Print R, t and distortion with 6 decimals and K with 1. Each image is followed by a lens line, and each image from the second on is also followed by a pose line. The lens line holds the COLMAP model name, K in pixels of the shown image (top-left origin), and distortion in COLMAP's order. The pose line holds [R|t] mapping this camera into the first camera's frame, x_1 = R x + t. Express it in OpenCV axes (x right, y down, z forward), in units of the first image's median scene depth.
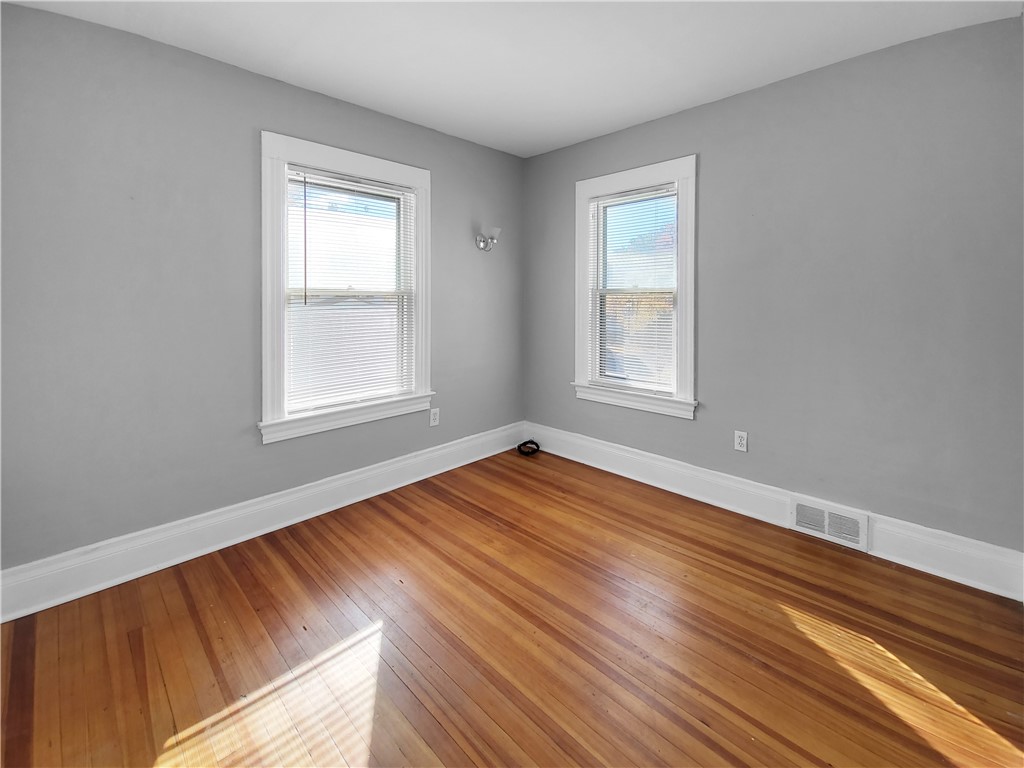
lens RADIAL K [[435.9, 0, 521.6], [0, 435.9, 333.8], [0, 0, 1]] dist [-0.000253, -0.000399]
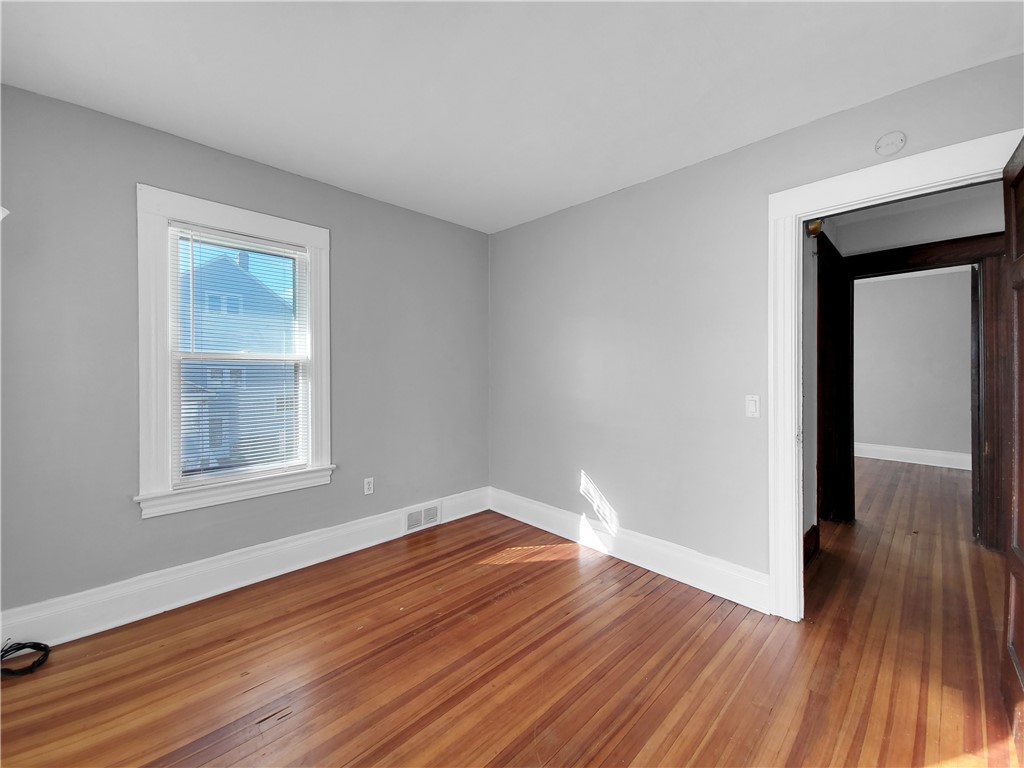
lens RADIAL K [[404.2, 0, 488.2], [0, 404.2, 371.5], [0, 0, 1]] dist [0.007544, 0.000079]
pose [[0.063024, 0.004009, 0.998004, -0.773937], [0.081187, 0.996657, -0.009131, -0.043909], [-0.994704, 0.081601, 0.062488, 0.734458]]
